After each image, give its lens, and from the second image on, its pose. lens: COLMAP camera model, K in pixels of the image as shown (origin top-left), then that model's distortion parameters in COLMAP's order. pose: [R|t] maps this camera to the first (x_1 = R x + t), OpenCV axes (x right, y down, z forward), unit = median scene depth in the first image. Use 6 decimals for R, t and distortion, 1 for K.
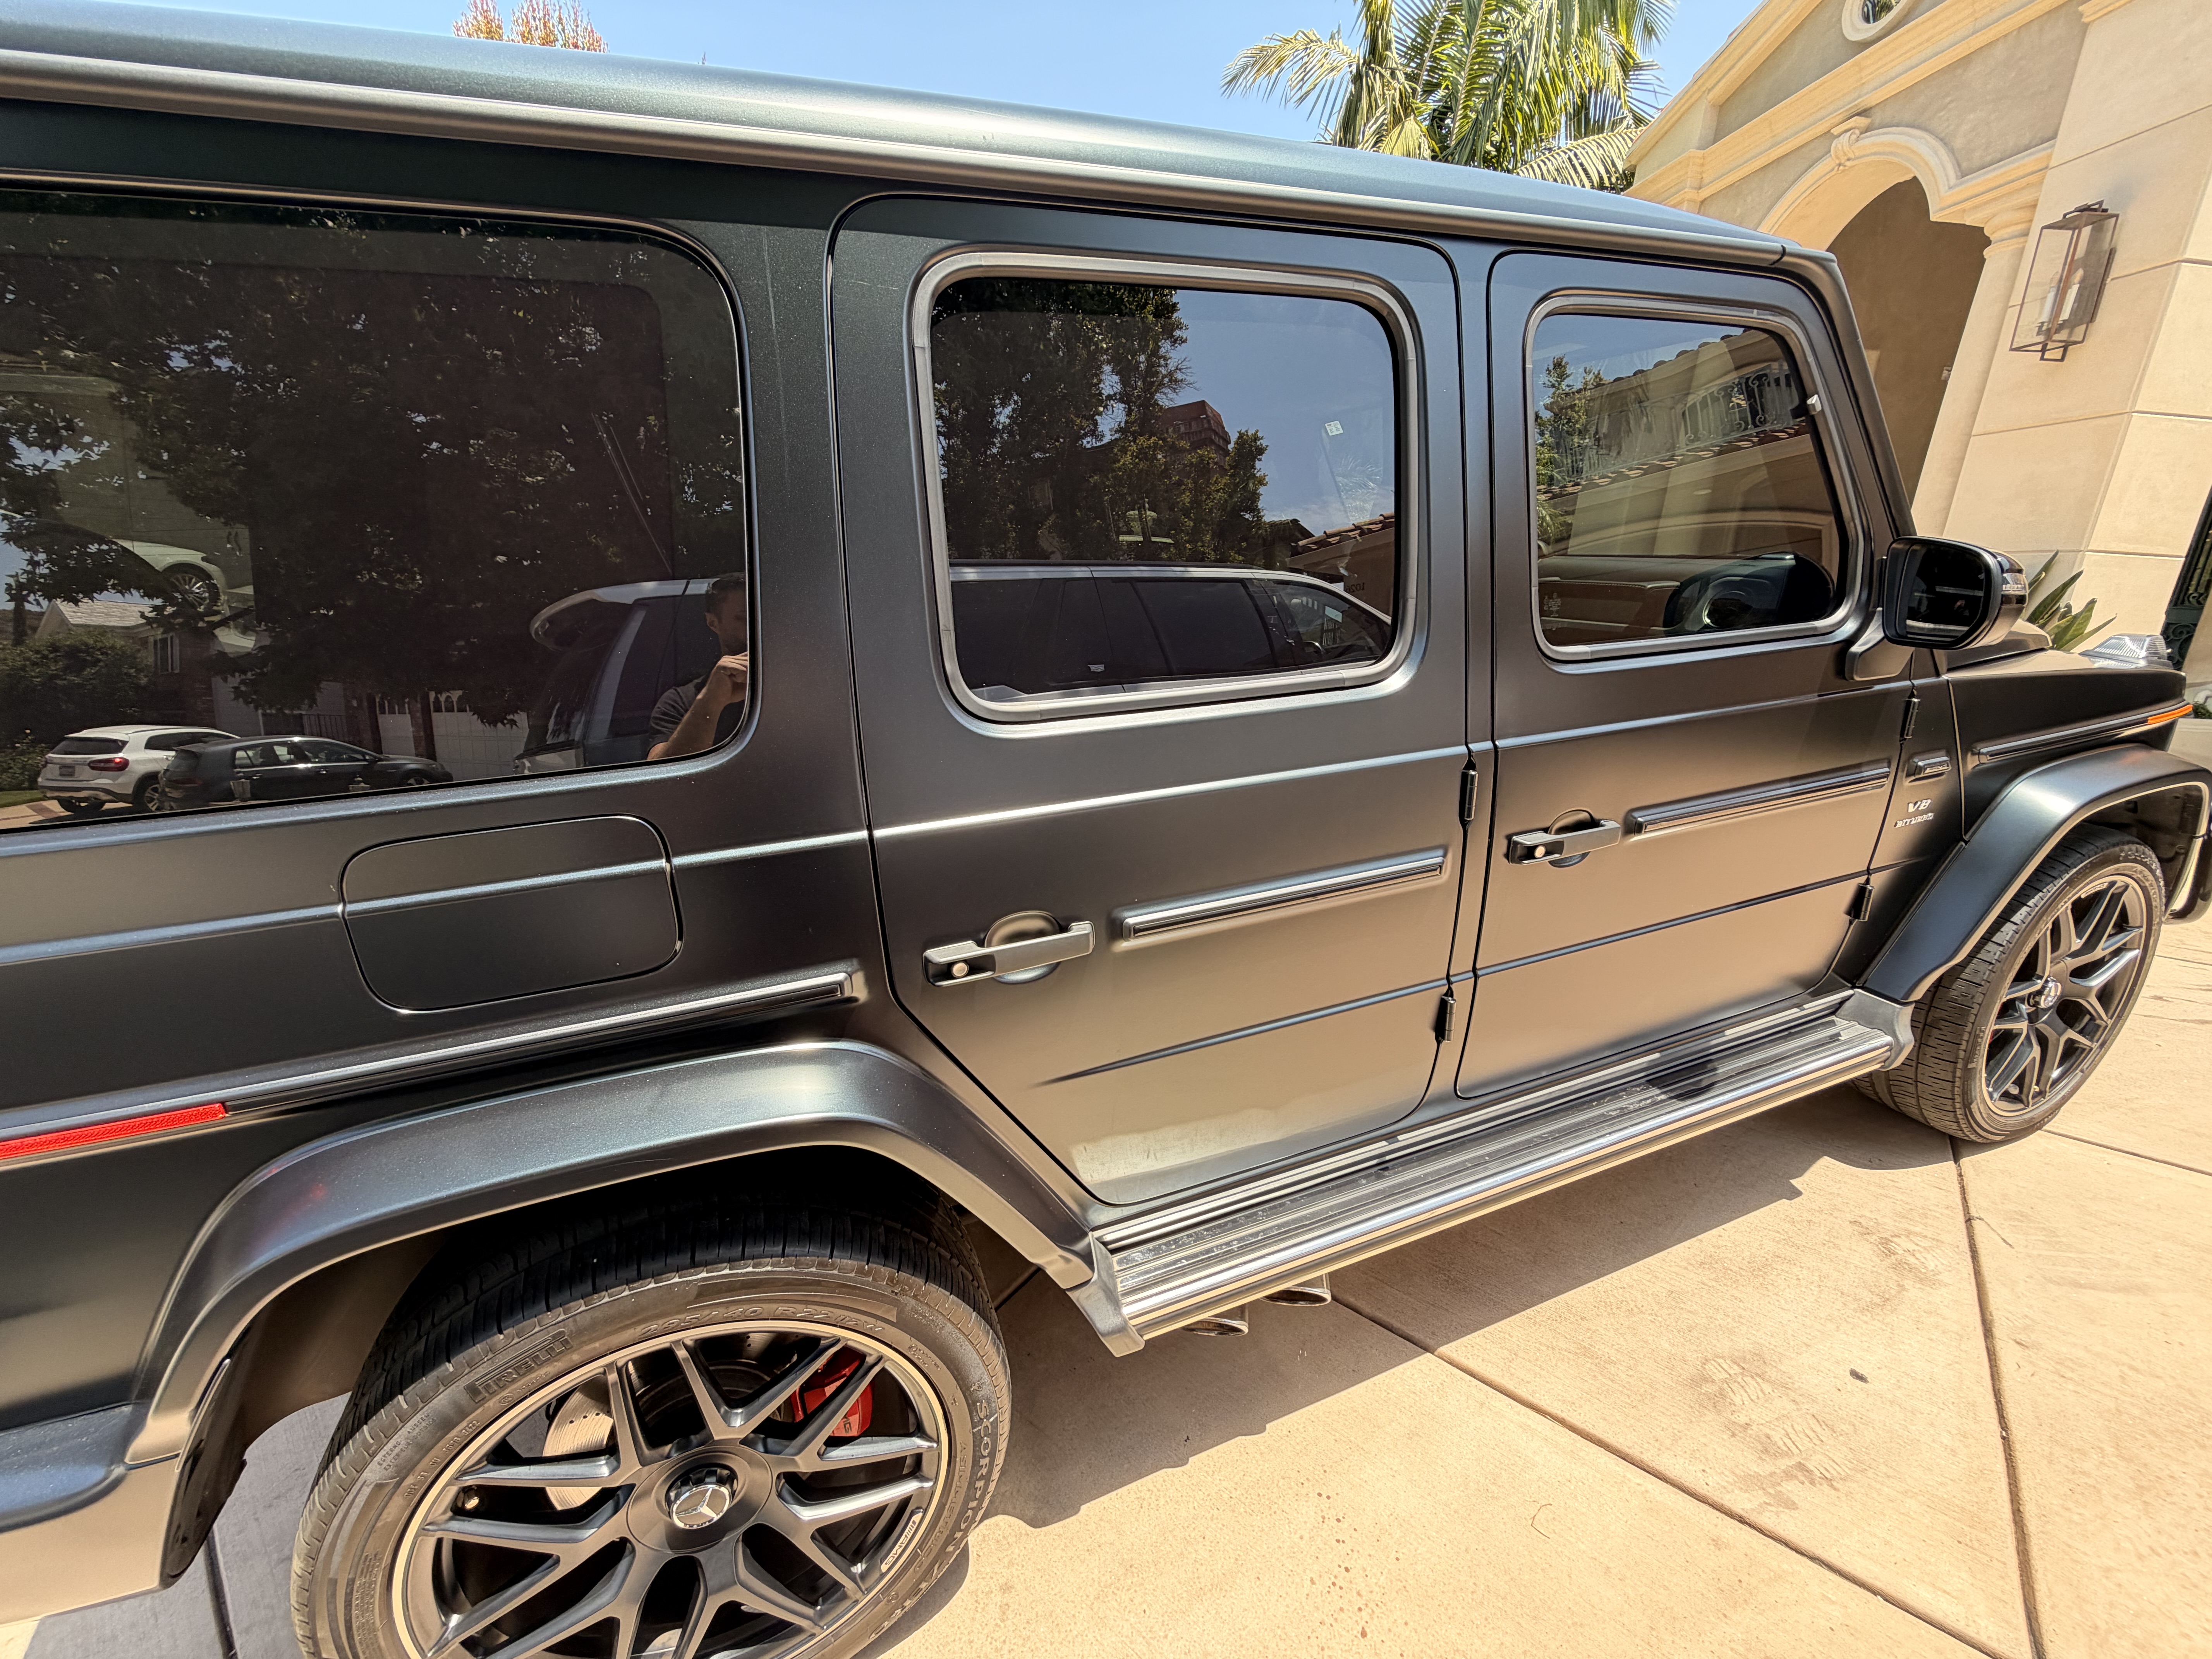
lens RADIAL K [[893.3, 0, 1098.6], [0, 893.3, 830.8], [0, 0, 1]] dist [-0.000656, 0.000517]
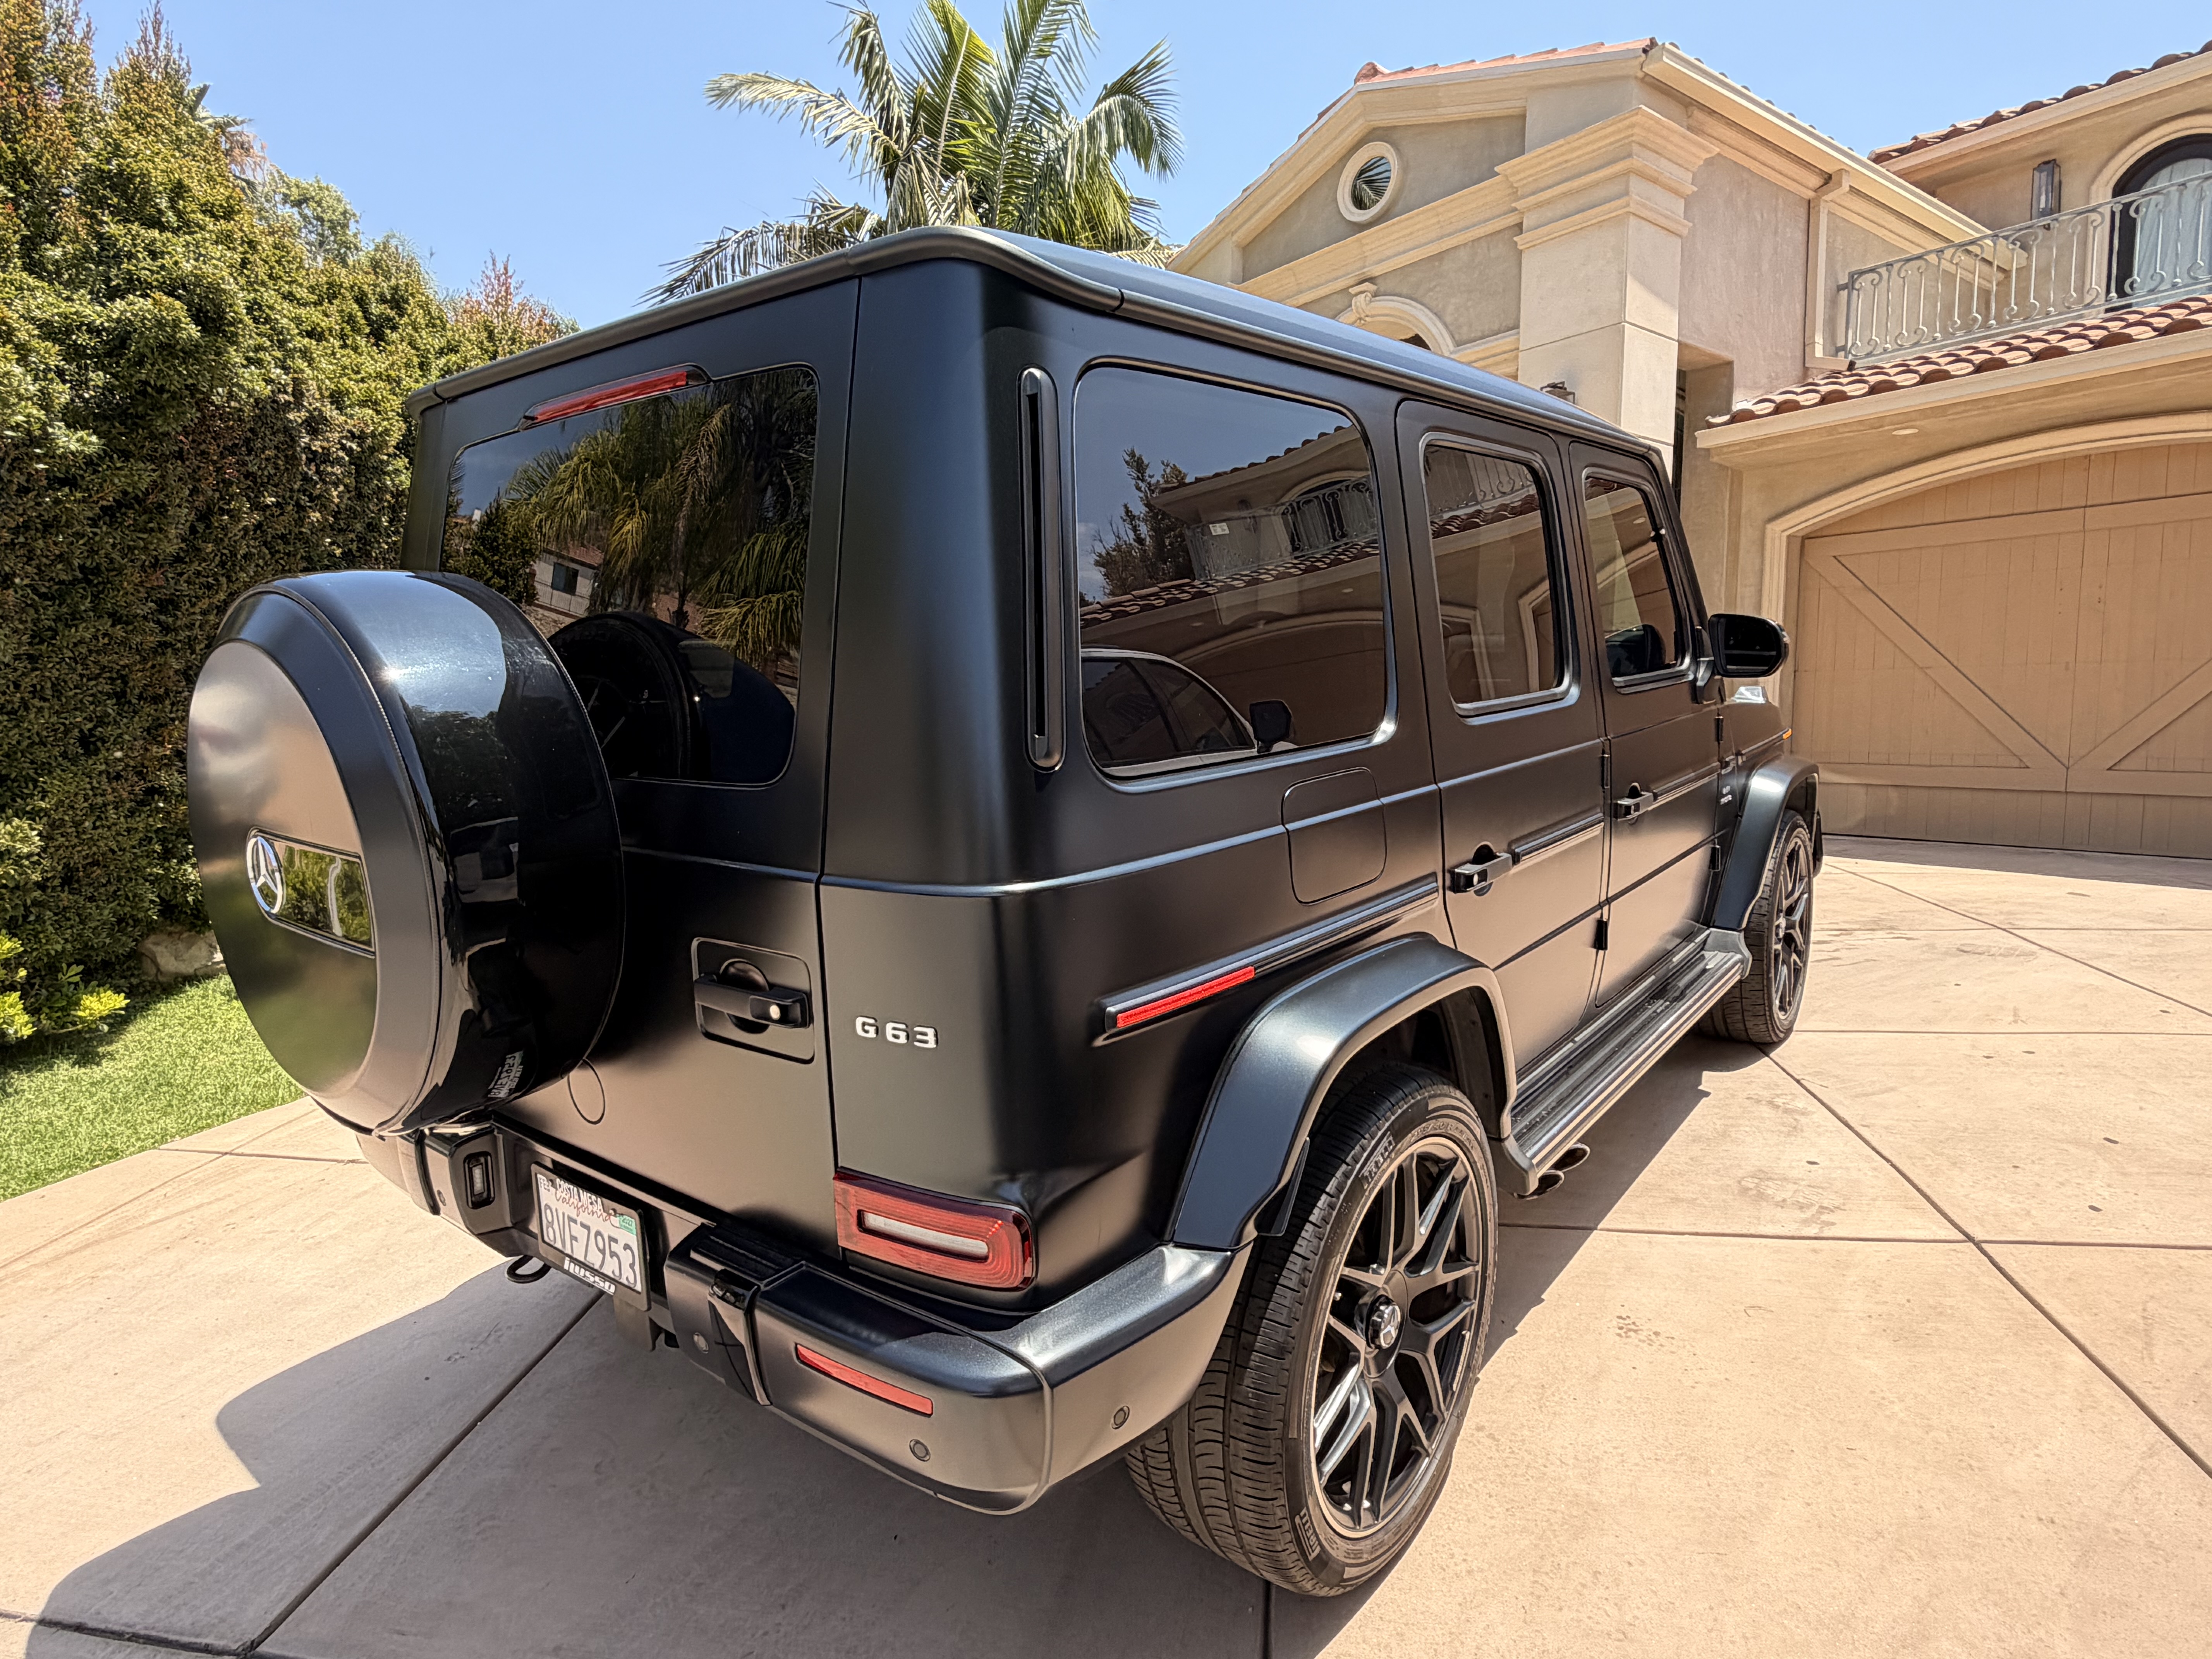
lens RADIAL K [[1258.6, 0, 1106.0], [0, 1258.6, 829.5], [0, 0, 1]] dist [-0.001764, -0.001102]
pose [[0.867993, -0.072345, 0.491279, -0.322396], [0.158398, 0.977986, -0.135840, 0.050348], [-0.470637, 0.195726, 0.860344, -0.095146]]
